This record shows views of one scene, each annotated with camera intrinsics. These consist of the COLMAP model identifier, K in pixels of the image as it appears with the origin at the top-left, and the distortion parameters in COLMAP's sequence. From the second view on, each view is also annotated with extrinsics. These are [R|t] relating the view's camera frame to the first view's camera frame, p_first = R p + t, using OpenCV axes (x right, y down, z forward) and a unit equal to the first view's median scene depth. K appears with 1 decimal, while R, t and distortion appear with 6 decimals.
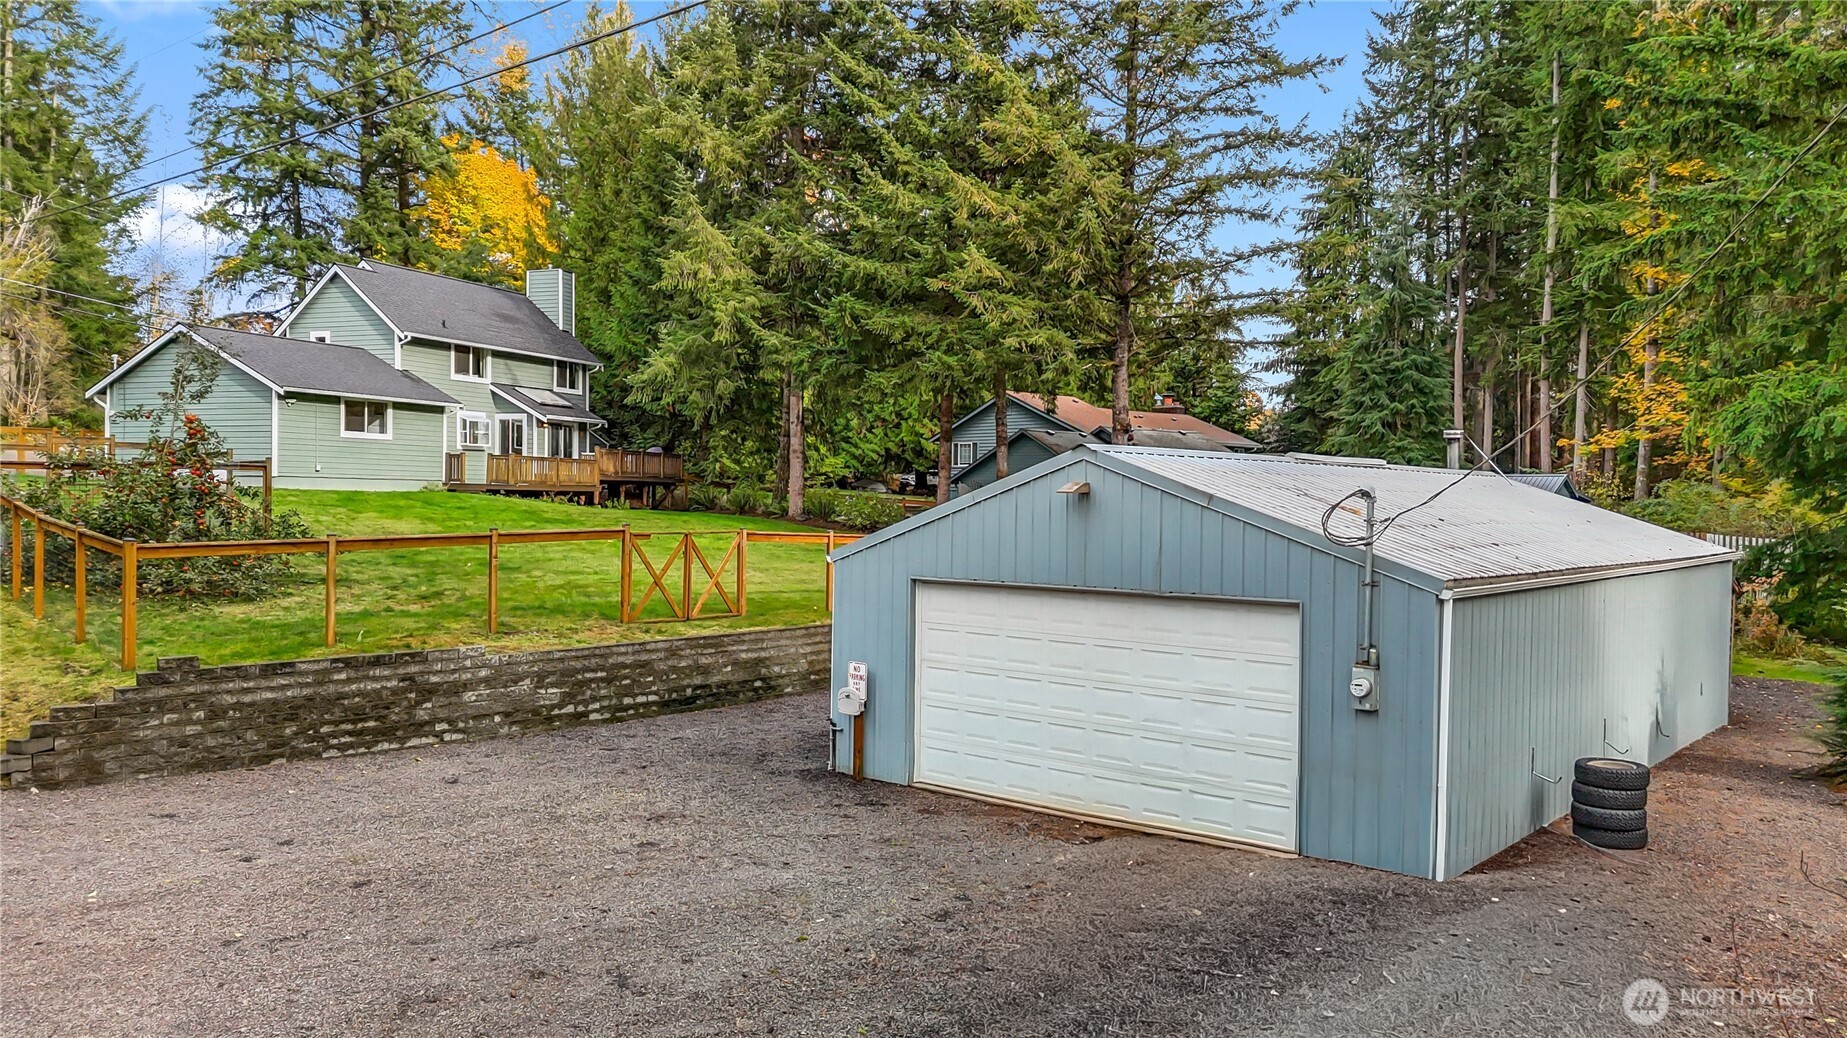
lens RADIAL K [[1347.8, 0, 923.5], [0, 1347.8, 519.0], [0, 0, 1]] dist [0.089516, -0.175884]
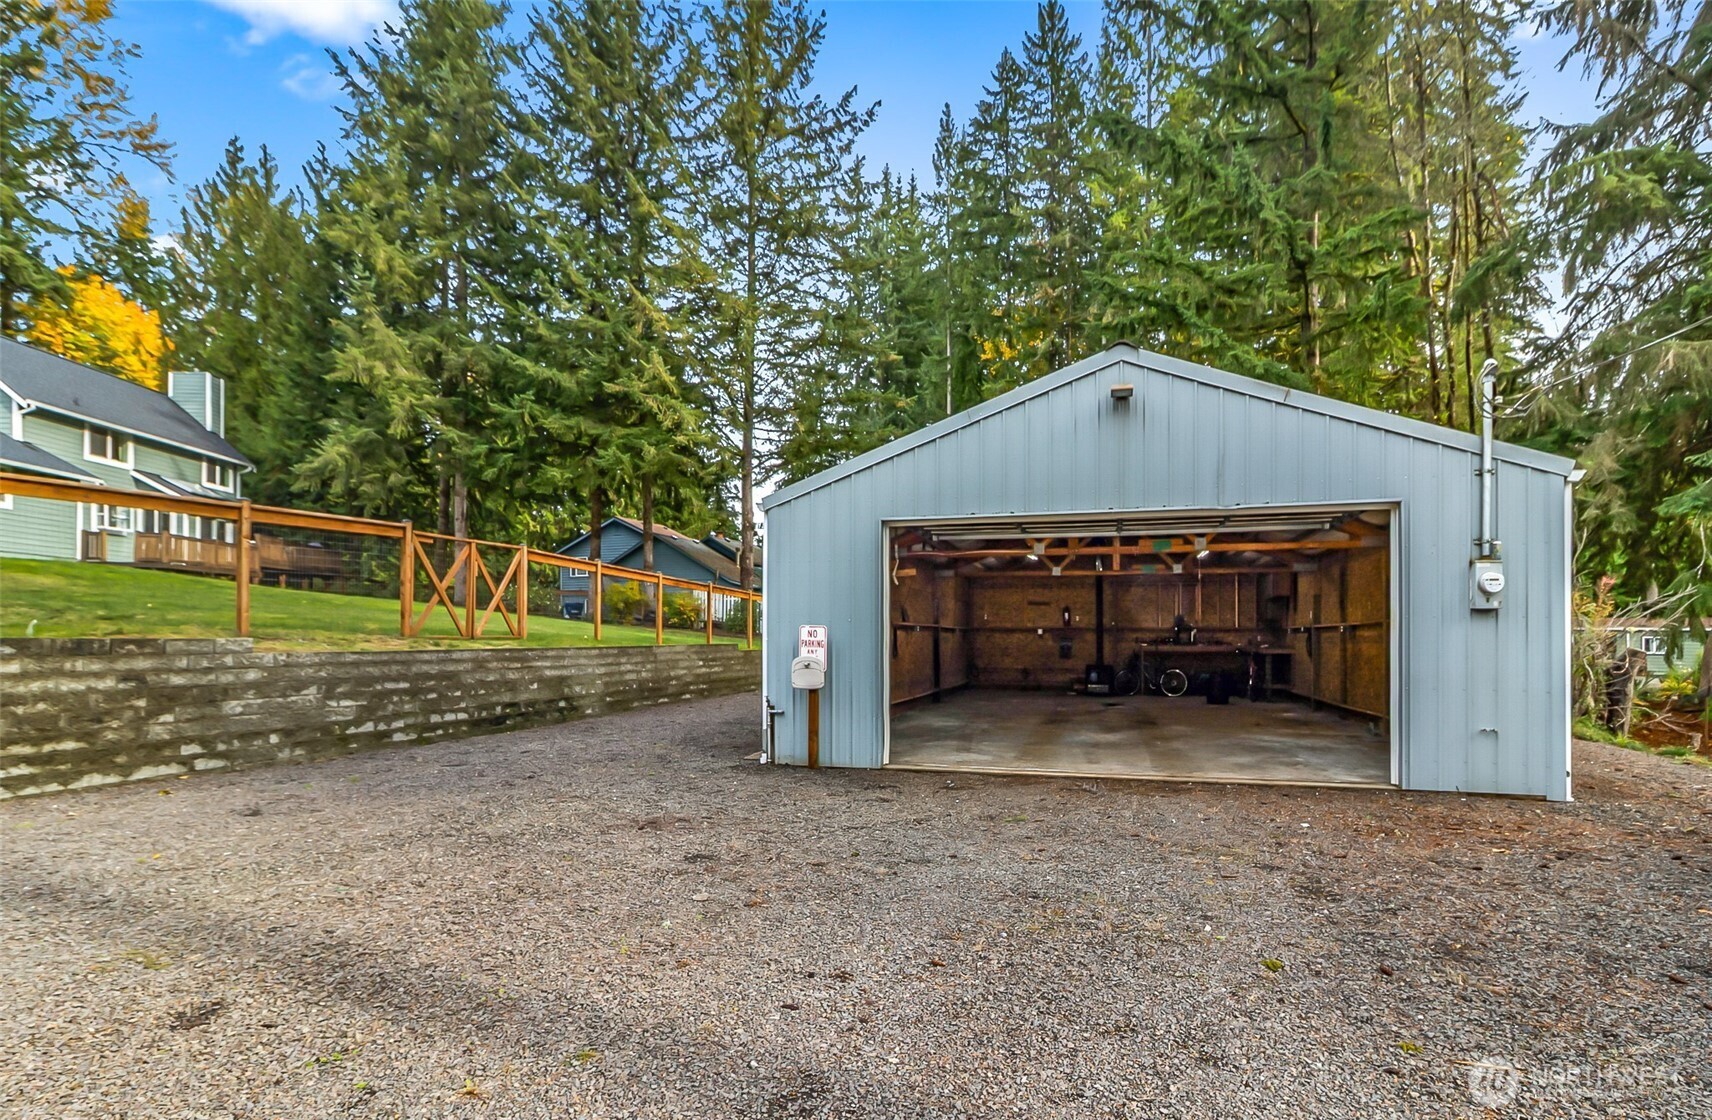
lens RADIAL K [[908.4, 0, 860.9], [0, 908.4, 609.6], [0, 0, 1]] dist [0.001356, 0.002214]
pose [[0.919594, -0.015480, 0.392566, -0.105264], [0.032316, 0.998818, -0.036316, 0.051853], [-0.391540, 0.046082, 0.919007, 0.210895]]
